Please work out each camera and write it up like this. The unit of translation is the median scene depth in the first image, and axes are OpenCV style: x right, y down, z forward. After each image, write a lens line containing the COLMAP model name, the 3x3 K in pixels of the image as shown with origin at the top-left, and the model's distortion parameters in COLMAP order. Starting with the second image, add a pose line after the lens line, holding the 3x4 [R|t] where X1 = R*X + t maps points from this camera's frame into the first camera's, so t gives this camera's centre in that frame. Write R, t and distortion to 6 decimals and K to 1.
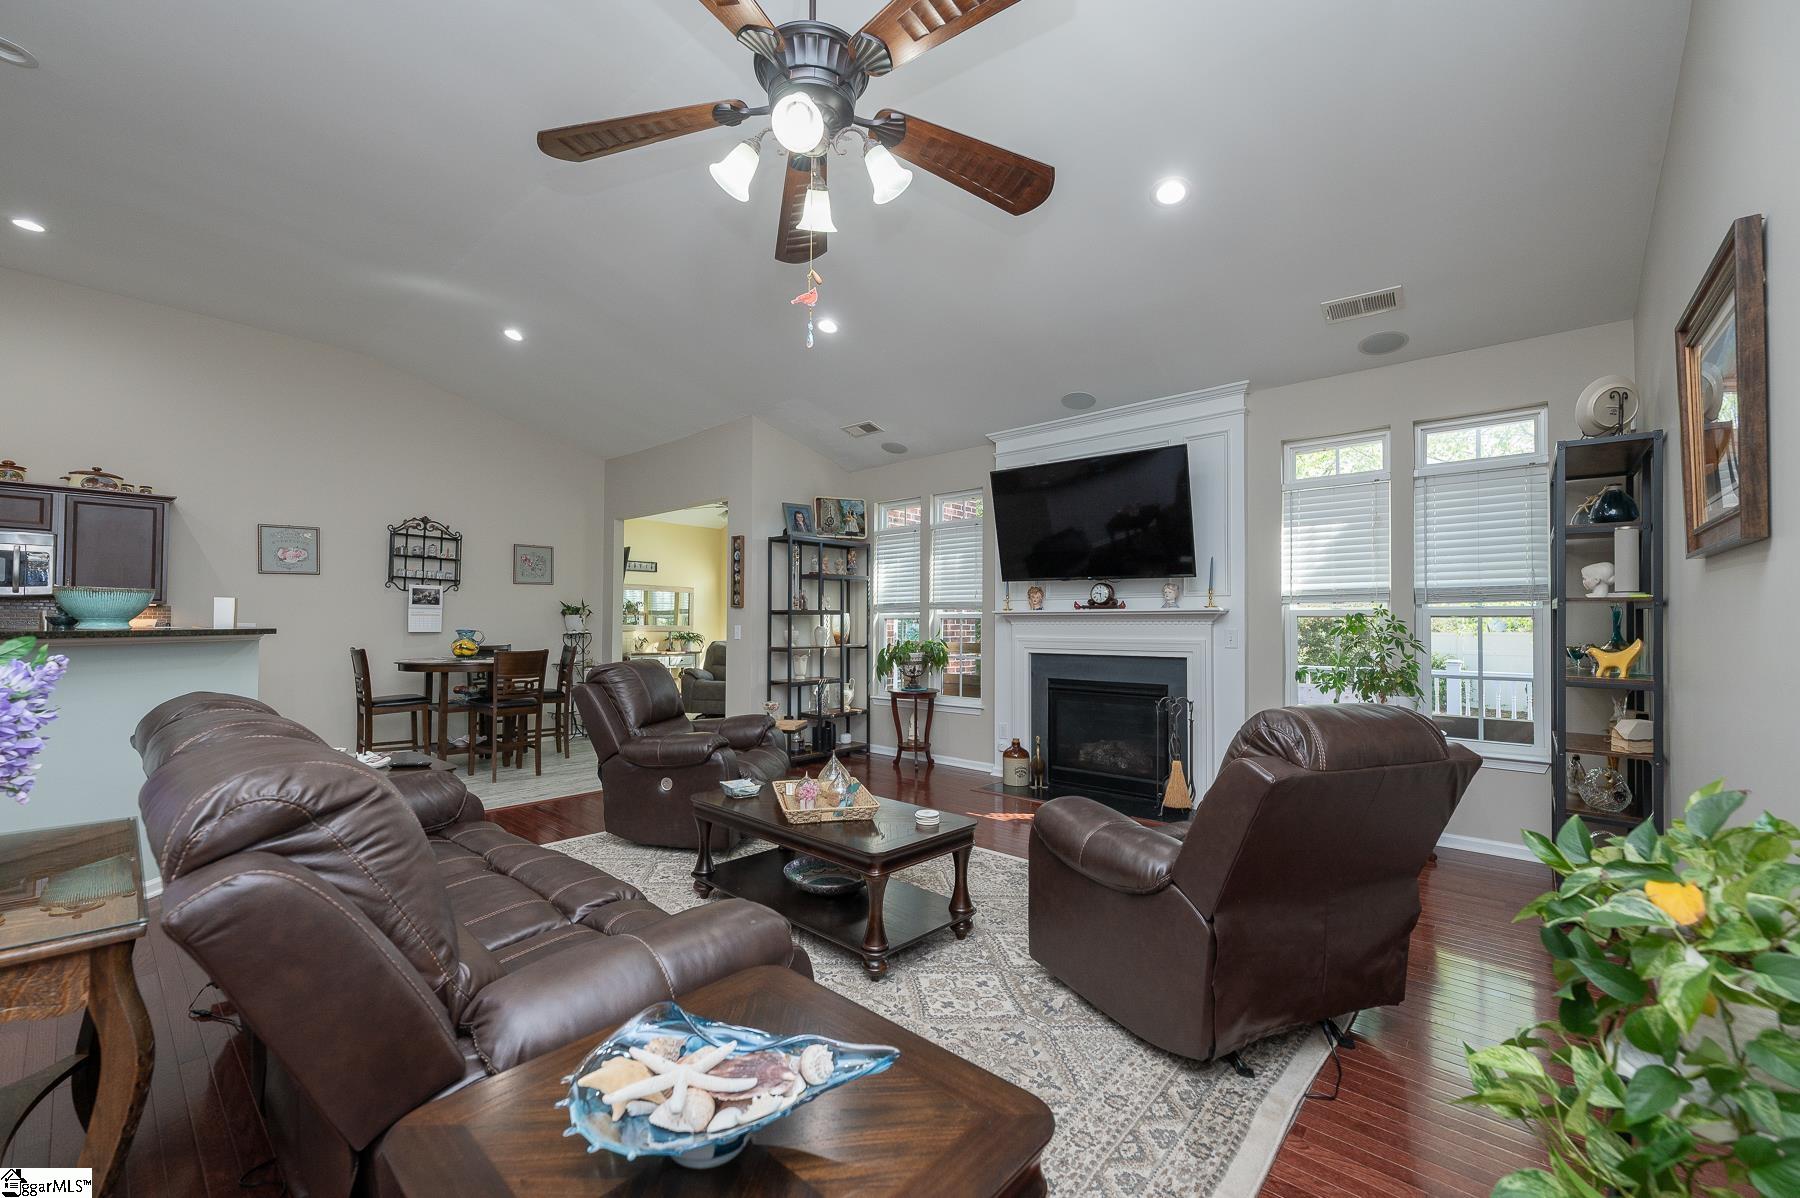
lens RADIAL K [[721.3, 0, 891.6], [0, 721.3, 610.8], [0, 0, 1]] dist [-0.006041, -0.000432]
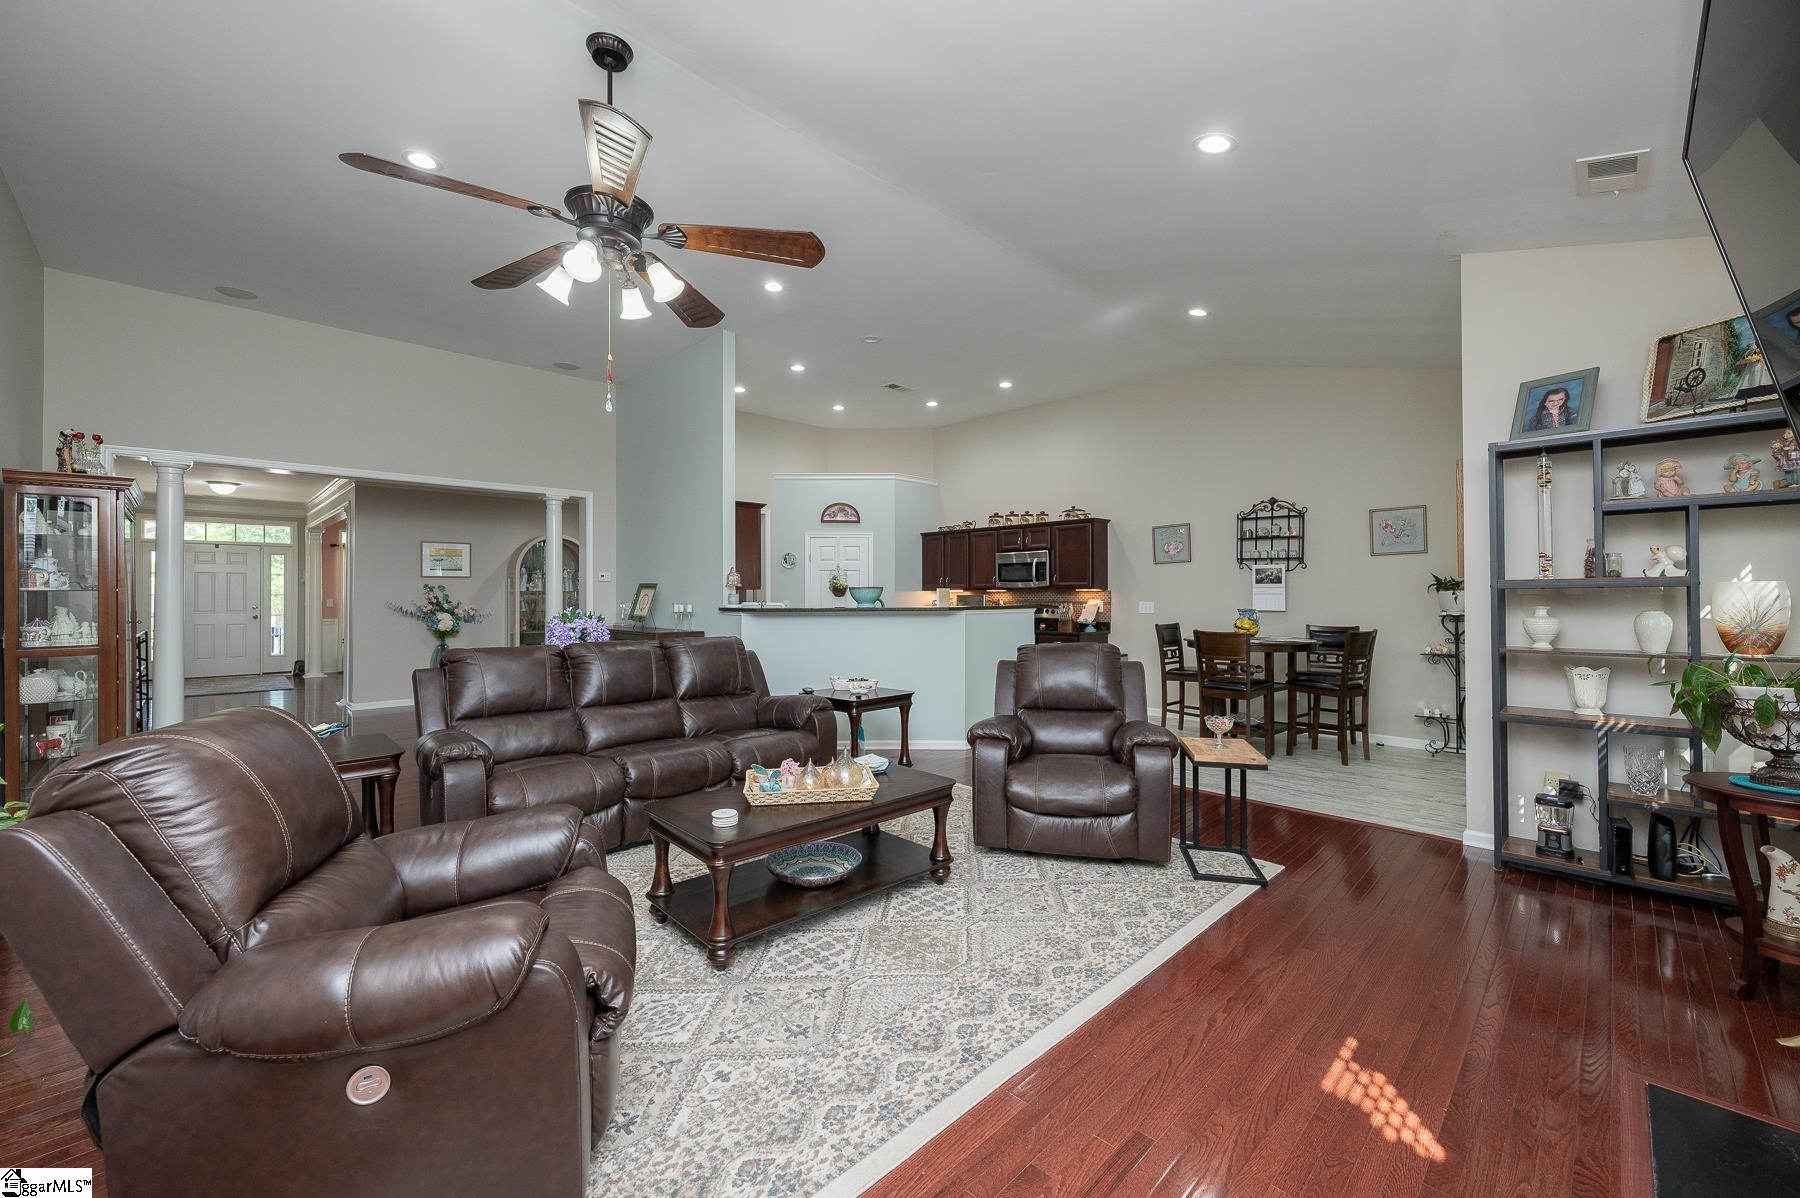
lens RADIAL K [[721.3, 0, 893.1], [0, 721.3, 588.8], [0, 0, 1]] dist [-0.006041, -0.000432]
pose [[-0.071321, -0.015693, -0.997330, 0.415691], [0.021273, 0.999625, -0.017250, 0.004572], [0.997227, -0.022447, -0.070960, 0.554223]]
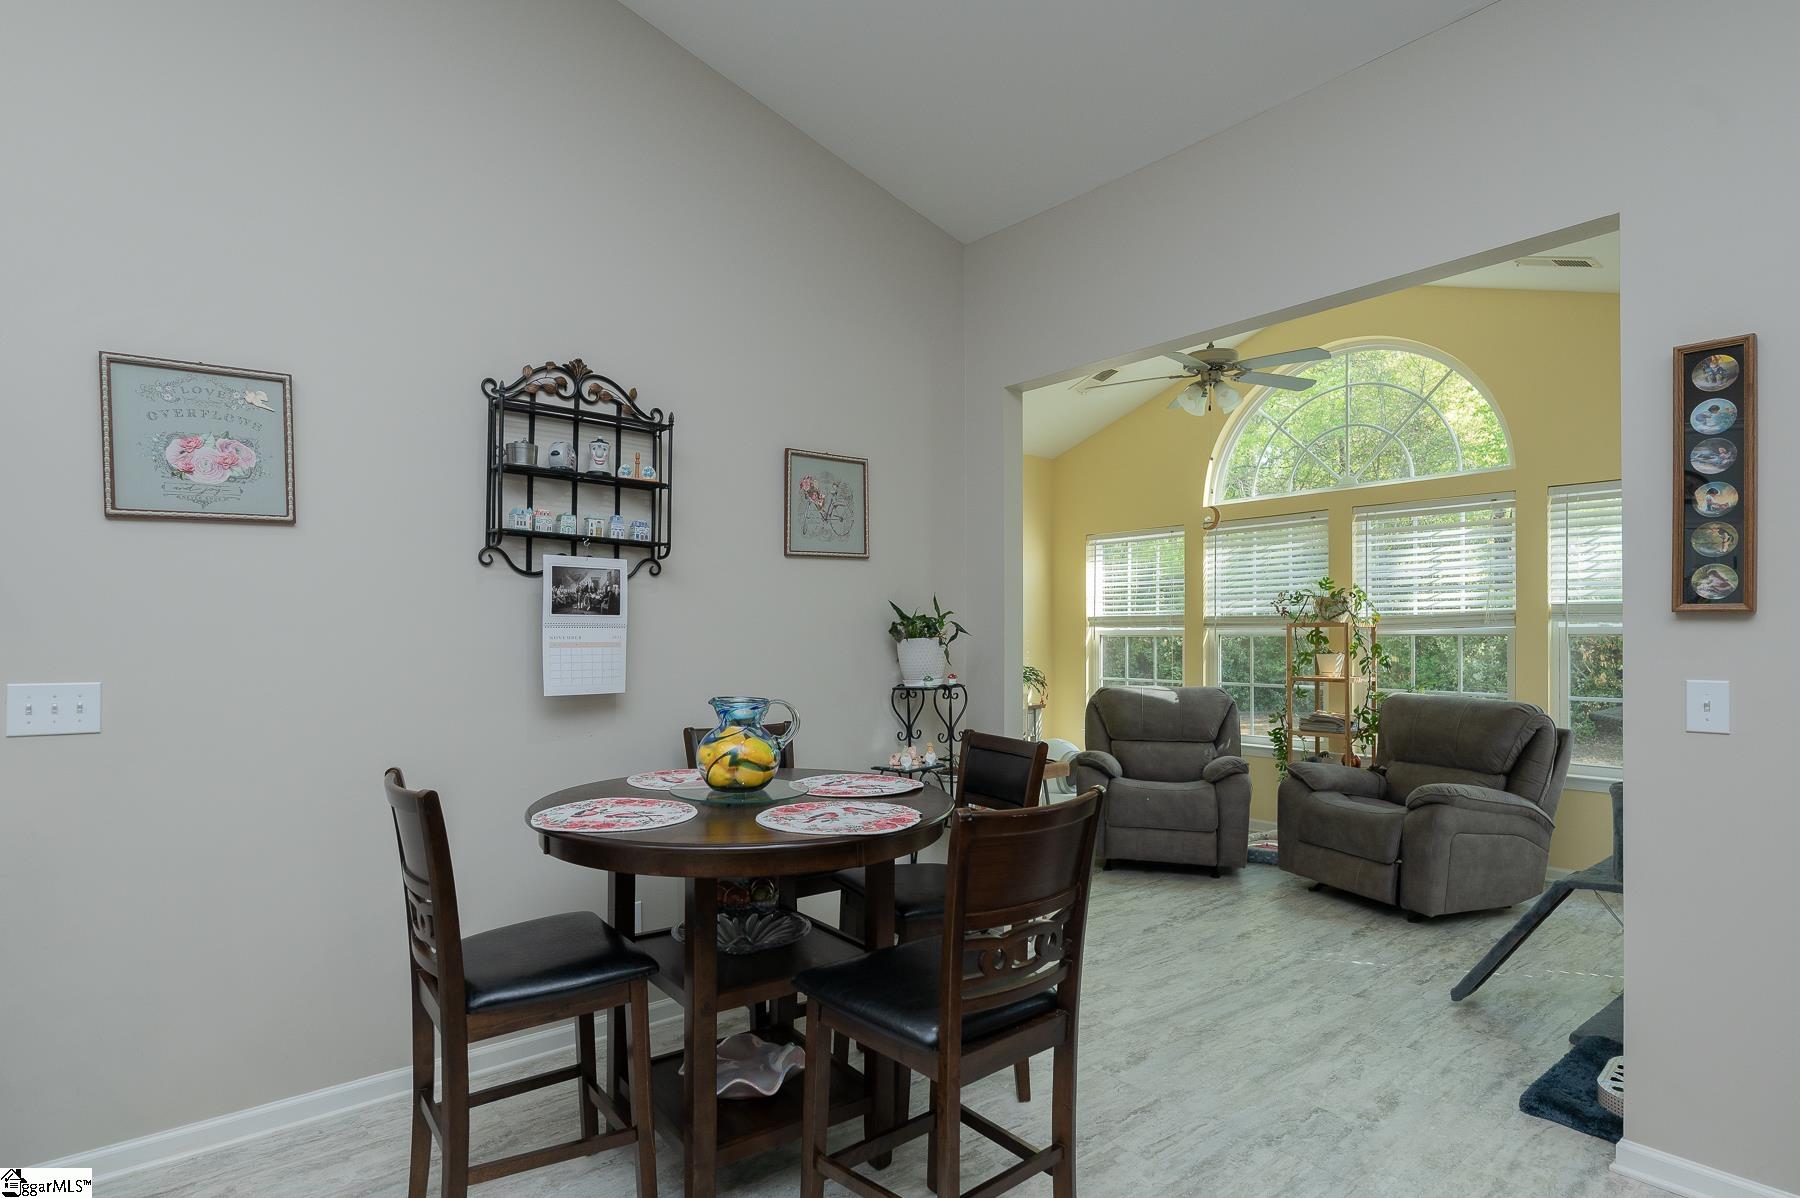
lens RADIAL K [[939.9, 0, 879.5], [0, 939.9, 631.5], [0, 0, 1]] dist [-0.003577, 0.000162]
pose [[0.986530, -0.006497, -0.163454, -0.448355], [0.009008, 0.999852, 0.014624, -0.006327], [0.163335, -0.015899, 0.986443, 0.598088]]
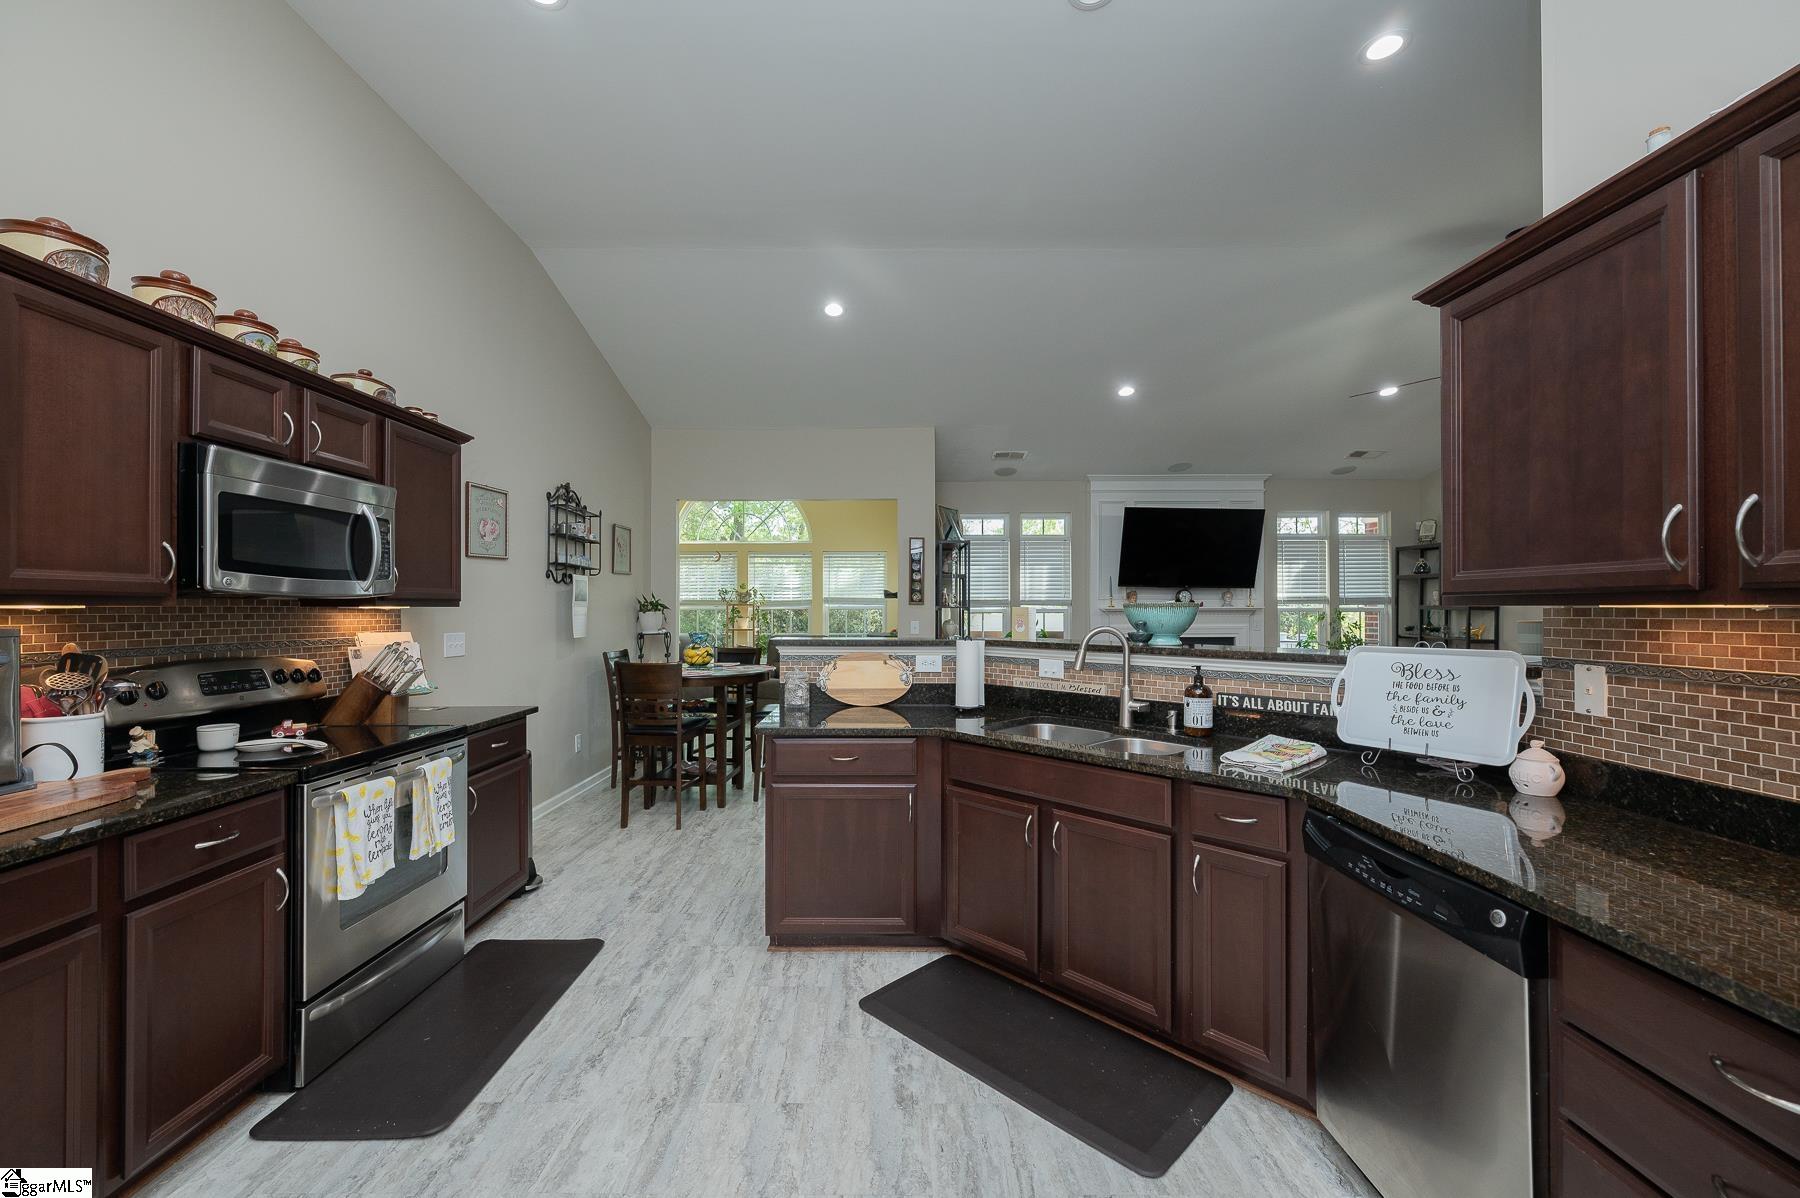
lens RADIAL K [[721.3, 0, 890.3], [0, 721.3, 601.9], [0, 0, 1]] dist [-0.006041, -0.000432]
pose [[0.747888, -0.000641, 0.663824, -0.925414], [-0.007683, 0.999924, 0.009622, -0.018374], [-0.663780, -0.012297, 0.747827, 0.227040]]
